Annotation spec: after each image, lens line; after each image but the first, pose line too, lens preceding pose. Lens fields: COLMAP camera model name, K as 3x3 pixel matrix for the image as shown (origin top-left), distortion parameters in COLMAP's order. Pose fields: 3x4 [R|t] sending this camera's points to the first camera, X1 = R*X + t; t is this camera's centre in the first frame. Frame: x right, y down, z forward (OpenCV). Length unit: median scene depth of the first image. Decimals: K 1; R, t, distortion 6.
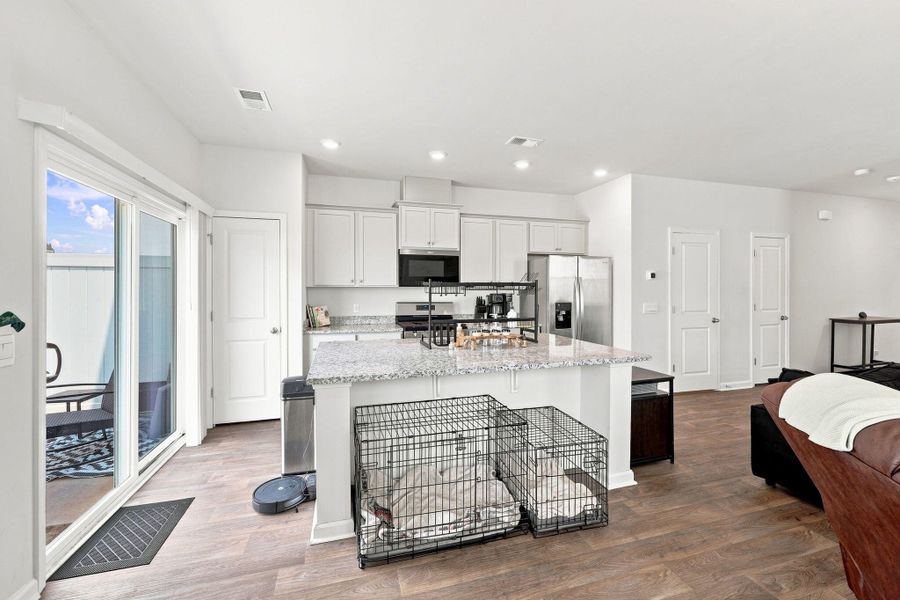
lens RADIAL K [[365.8, 0, 451.0], [0, 365.8, 293.9], [0, 0, 1]] dist [-0.000093, 0.000140]
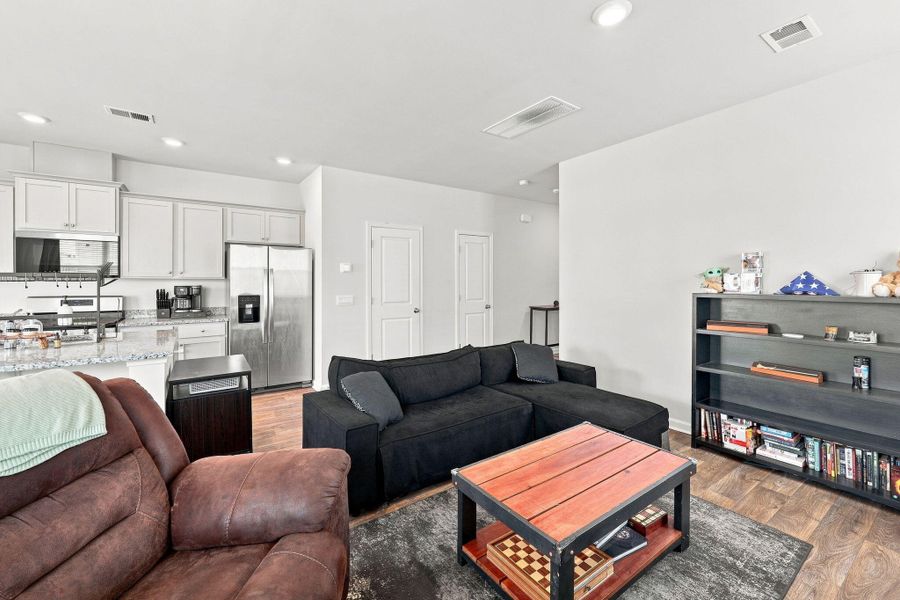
lens RADIAL K [[368.6, 0, 445.2], [0, 368.6, 281.9], [0, 0, 1]] dist [-0.000279, -0.000005]
pose [[0.953895, 0.001547, 0.300136, 0.476553], [0.001714, 0.999942, -0.010601, 0.000713], [-0.300135, 0.010627, 0.953838, -0.053778]]
